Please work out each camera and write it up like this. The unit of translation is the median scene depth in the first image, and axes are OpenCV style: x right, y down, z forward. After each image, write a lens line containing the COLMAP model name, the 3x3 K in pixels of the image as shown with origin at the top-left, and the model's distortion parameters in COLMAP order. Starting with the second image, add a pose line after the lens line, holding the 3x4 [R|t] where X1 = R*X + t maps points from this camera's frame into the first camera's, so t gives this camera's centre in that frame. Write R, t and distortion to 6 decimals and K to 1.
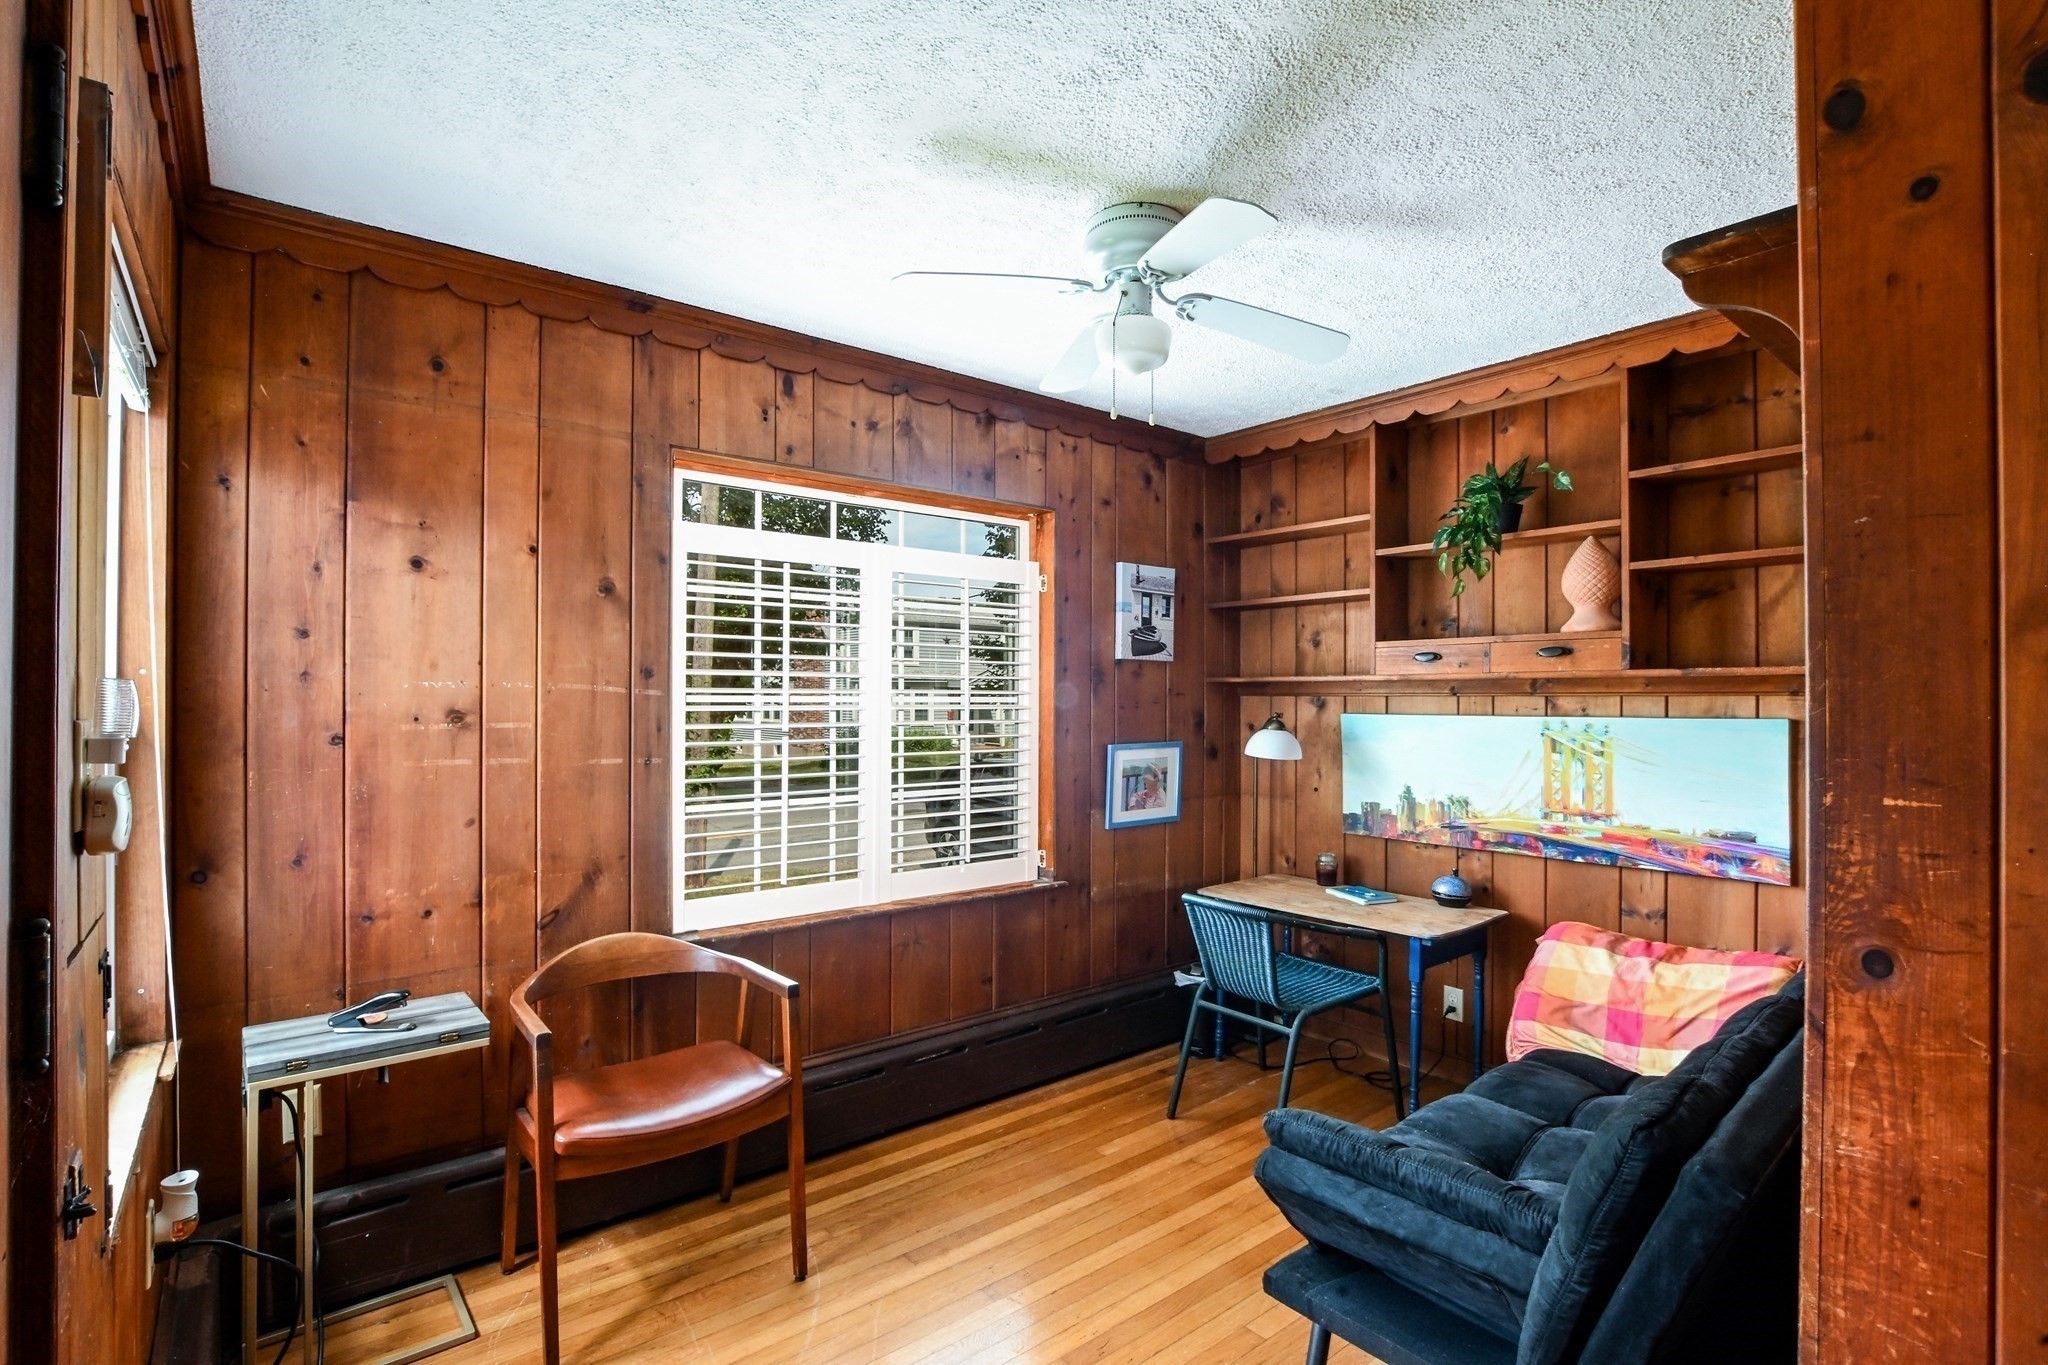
lens RADIAL K [[970.1, 0, 1024.5], [0, 970.1, 690.9], [0, 0, 1]] dist [-0.019974, -0.000190]
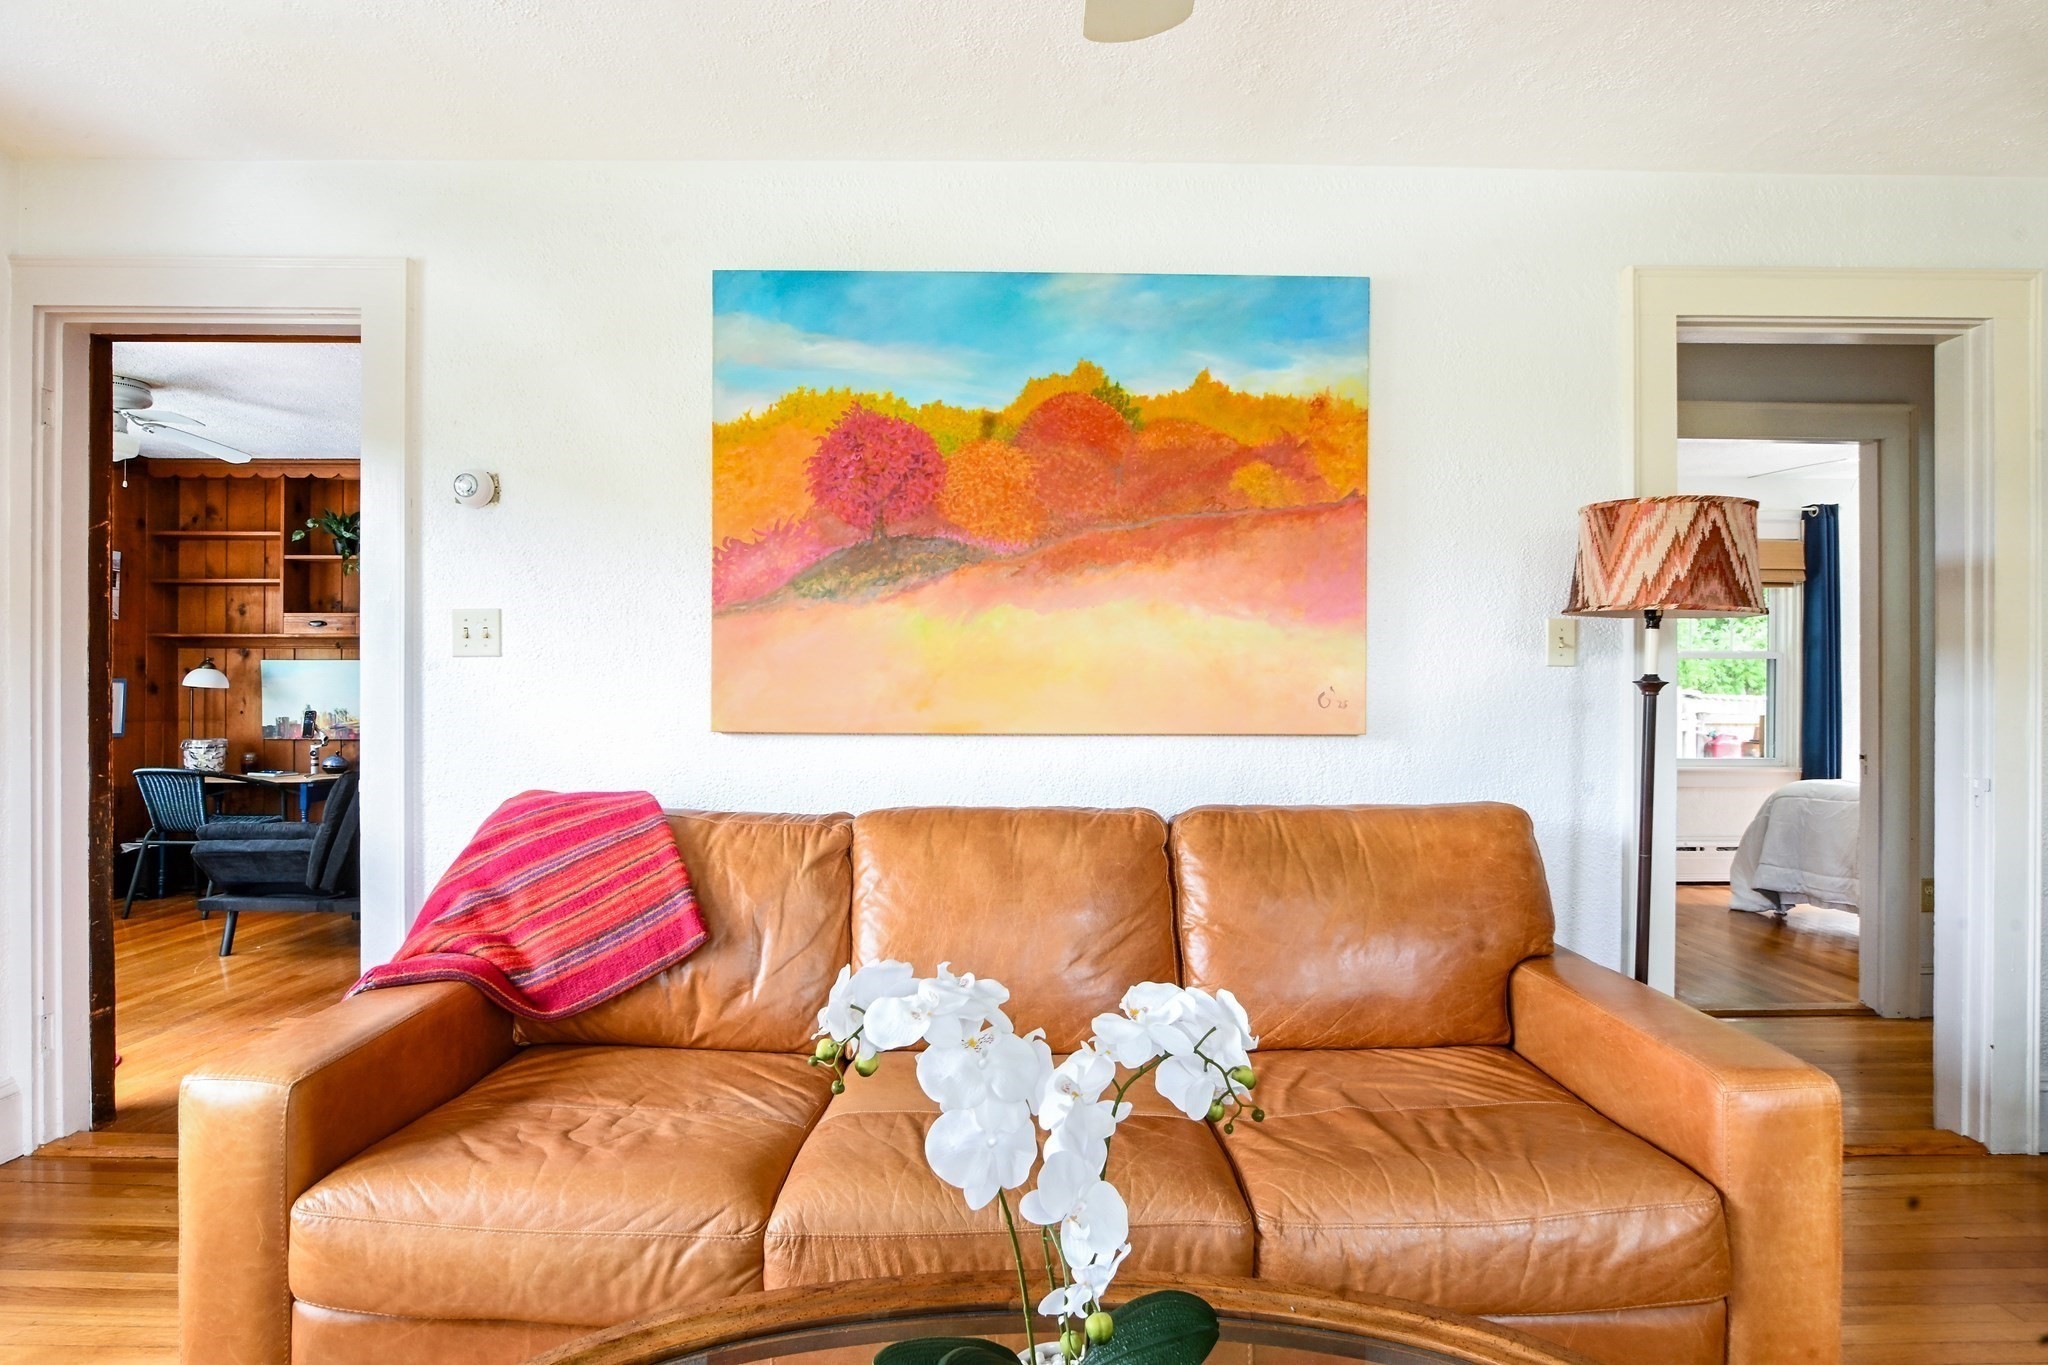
lens RADIAL K [[1066.7, 0, 1025.7], [0, 1066.7, 695.6], [0, 0, 1]] dist [-0.018929, 0.002530]
pose [[0.617272, 0.001176, 0.786749, -0.229084], [-0.005894, 0.999978, 0.003130, 0.066243], [-0.786728, -0.006569, 0.617265, -0.939877]]
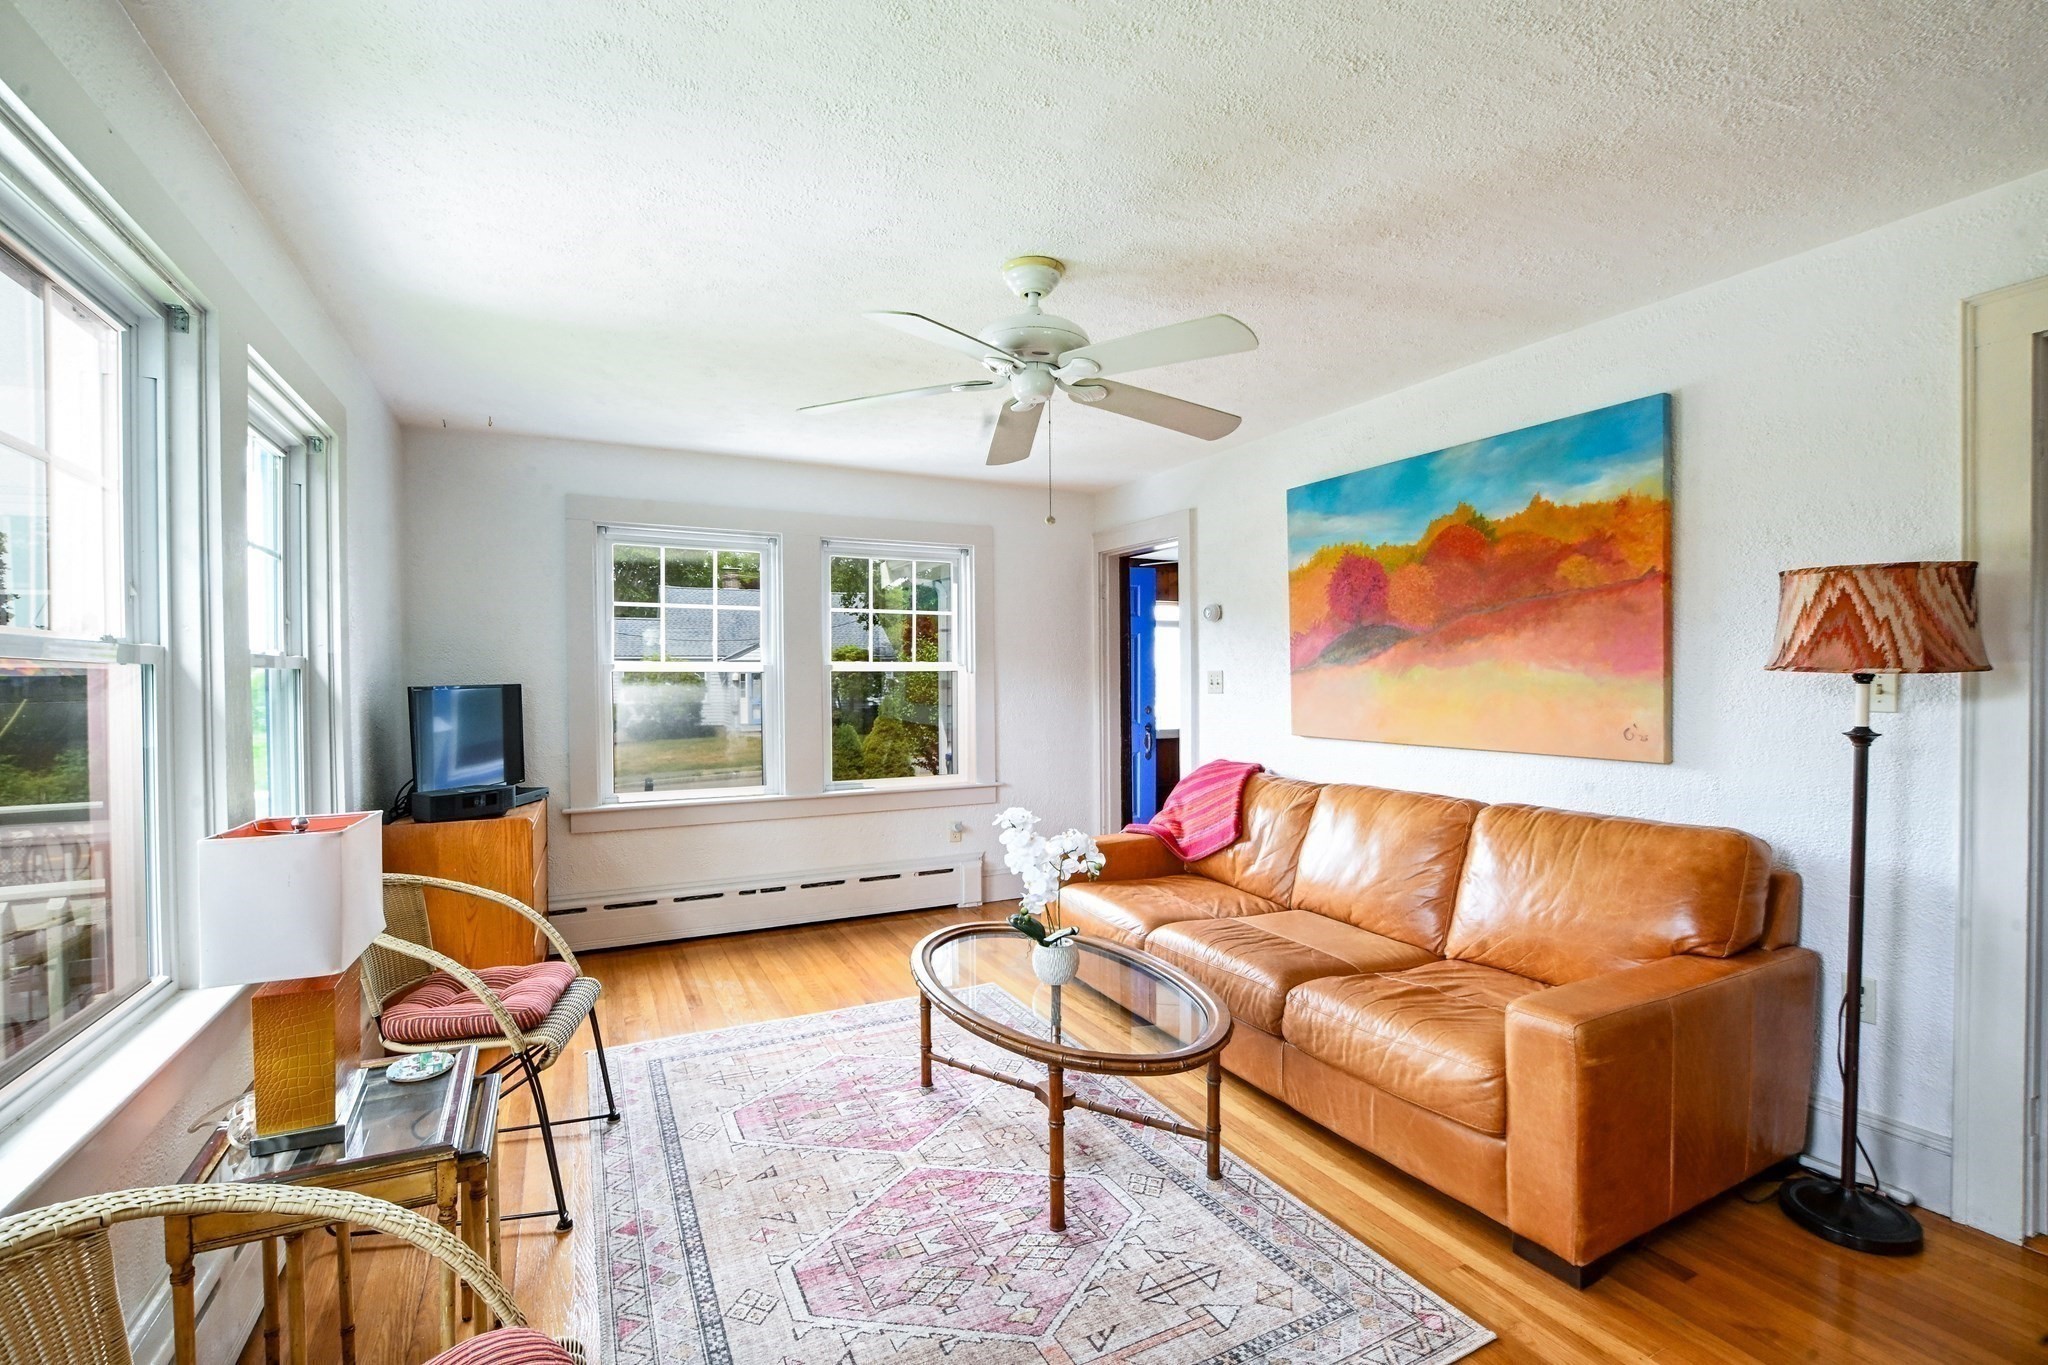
lens RADIAL K [[904.8, 0, 1037.6], [0, 904.8, 688.7], [0, 0, 1]] dist [-0.018098, -0.001367]
pose [[0.980990, -0.002825, -0.194036, 0.531852], [0.005934, 0.999863, 0.015447, -0.046283], [0.193966, -0.016305, 0.980873, -2.224640]]
